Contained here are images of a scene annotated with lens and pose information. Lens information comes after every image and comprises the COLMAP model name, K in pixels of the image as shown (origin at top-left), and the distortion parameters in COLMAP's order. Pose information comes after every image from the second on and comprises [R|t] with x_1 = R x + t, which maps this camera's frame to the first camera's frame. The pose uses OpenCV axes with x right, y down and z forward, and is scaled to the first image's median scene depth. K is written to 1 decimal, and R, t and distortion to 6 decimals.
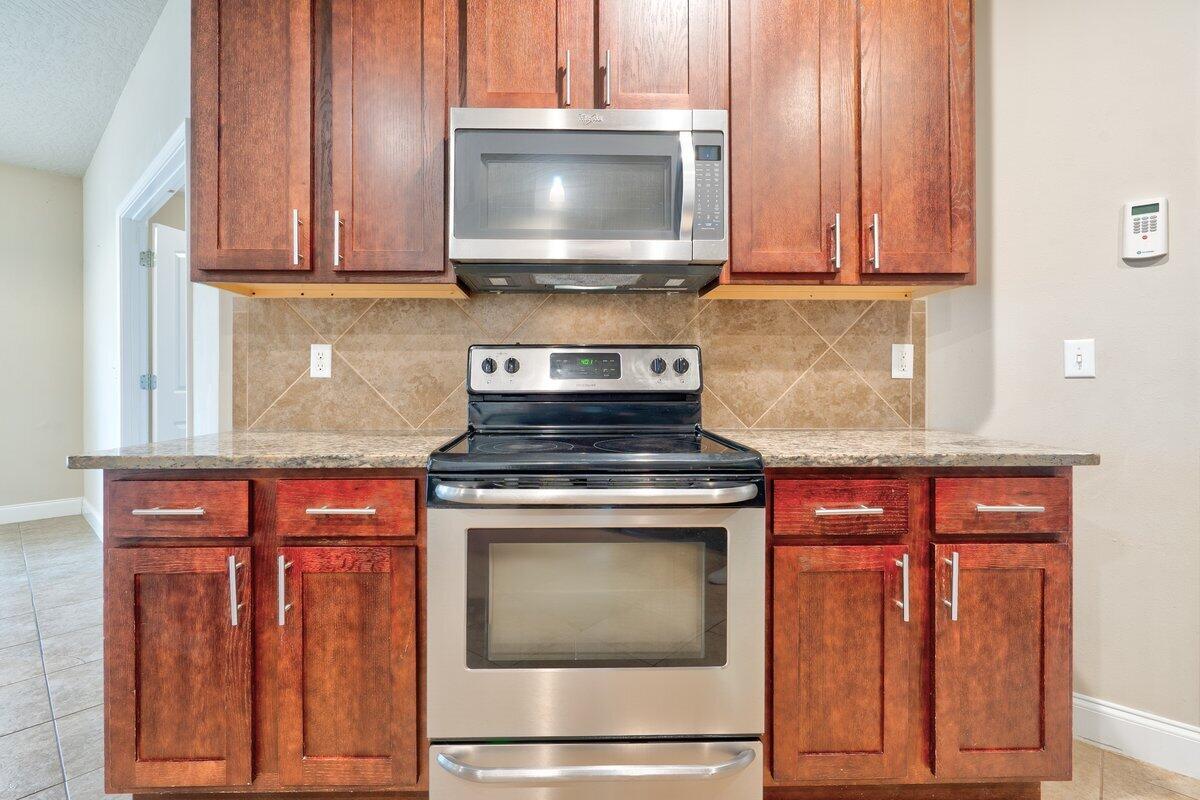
lens RADIAL K [[556.8, 0, 584.0], [0, 556.8, 383.4], [0, 0, 1]] dist [-0.003099, 0.000163]
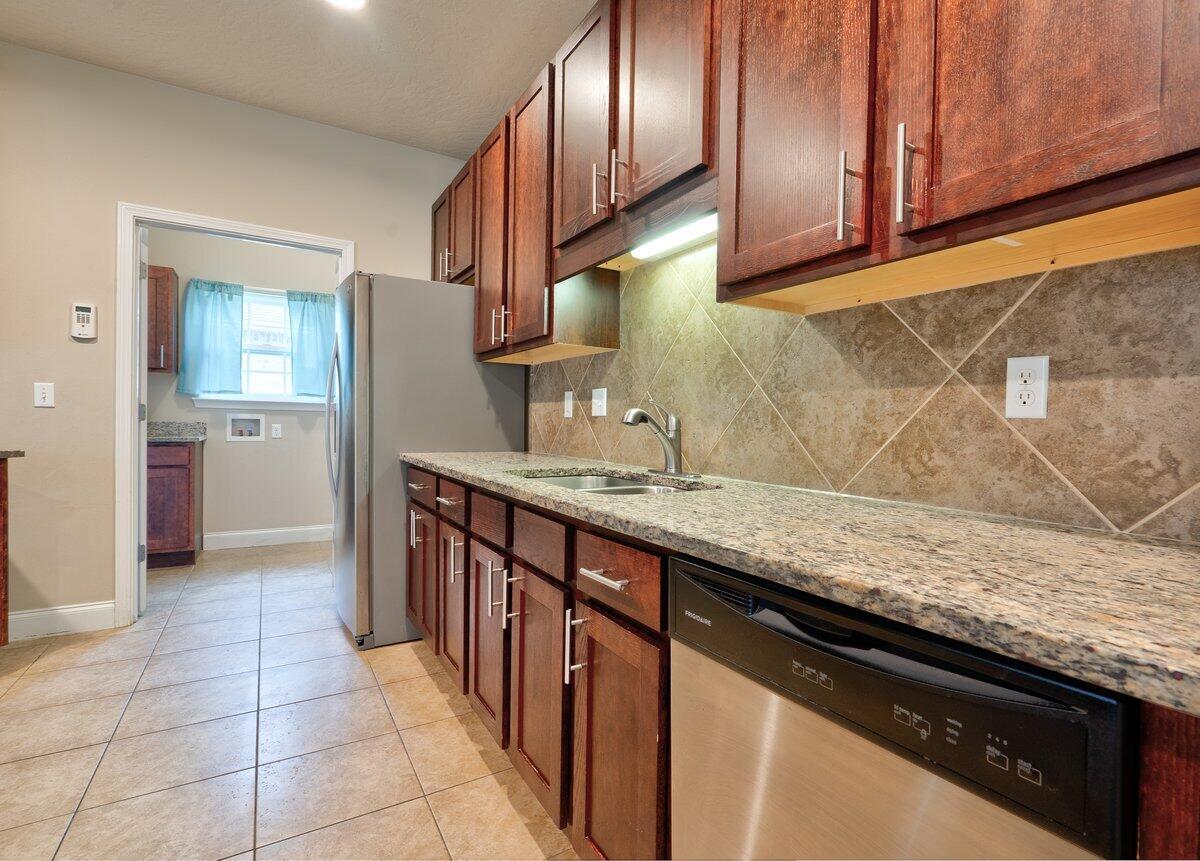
lens RADIAL K [[575.3, 0, 641.1], [0, 575.3, 433.3], [0, 0, 1]] dist [-0.003406, -0.000308]
pose [[0.234047, -0.012627, 0.972143, -0.253287], [-0.013678, 0.999774, 0.016279, 0.012483], [-0.972129, -0.017108, 0.233822, -0.899322]]
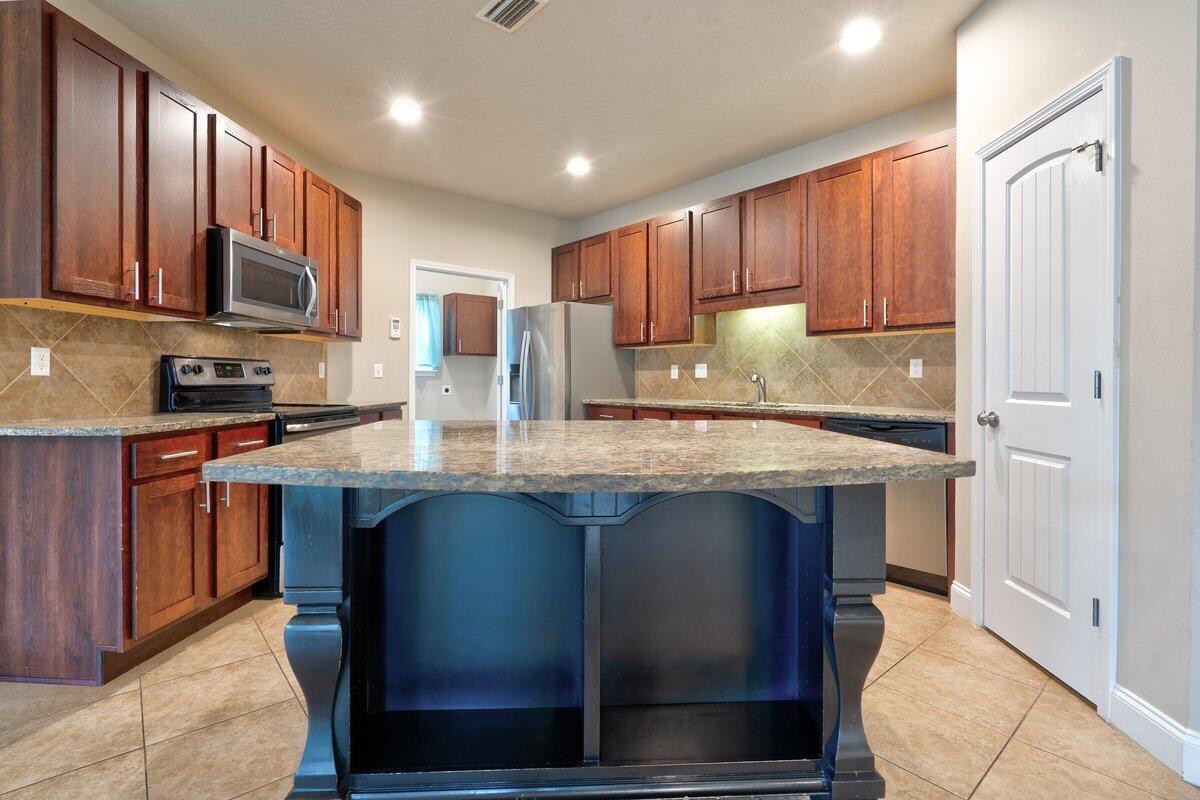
lens RADIAL K [[556.8, 0, 584.0], [0, 556.8, 383.4], [0, 0, 1]] dist [-0.003099, 0.000163]
pose [[0.118509, -0.005974, 0.992935, -1.510831], [0.004760, 0.999974, 0.005448, 0.005167], [-0.992942, 0.004081, 0.118535, -0.289866]]
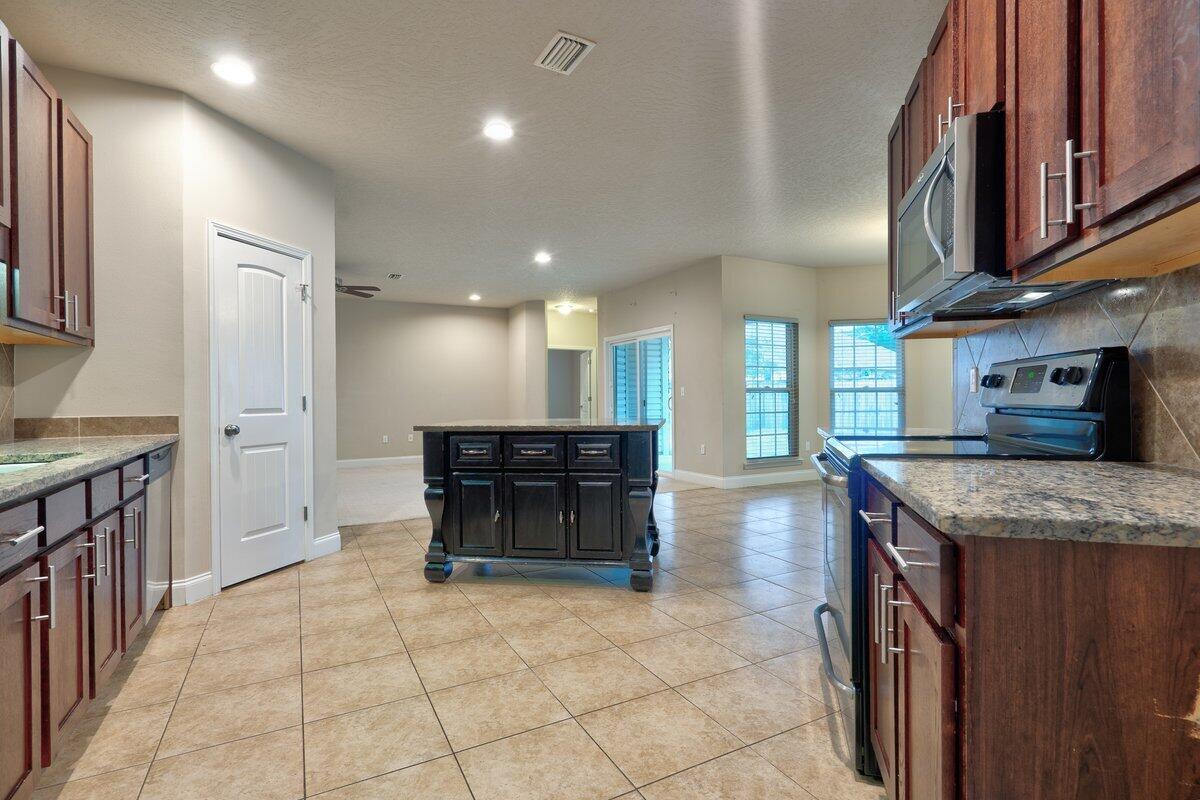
lens RADIAL K [[575.7, 0, 599.1], [0, 575.7, 392.1], [0, 0, 1]] dist [-0.002924, 0.000232]
pose [[-0.321336, -0.002411, -0.946962, 1.100938], [0.003851, 0.999985, -0.003853, -0.008498], [0.946957, -0.004885, -0.321322, 0.578278]]
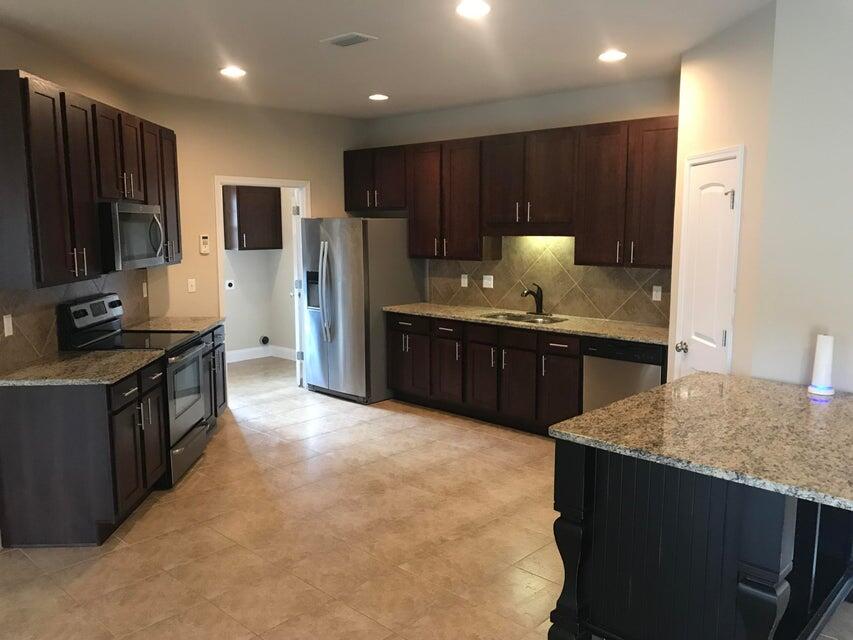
lens RADIAL K [[692.0, 0, 416.1], [0, 692.0, 319.7], [0, 0, 1]] dist [0.055632, -0.000254]
pose [[0.009500, -0.132899, 0.991084, -2.425950], [0.008390, 0.991105, 0.132821, -0.303807], [-0.999920, 0.007053, 0.010530, -0.191199]]
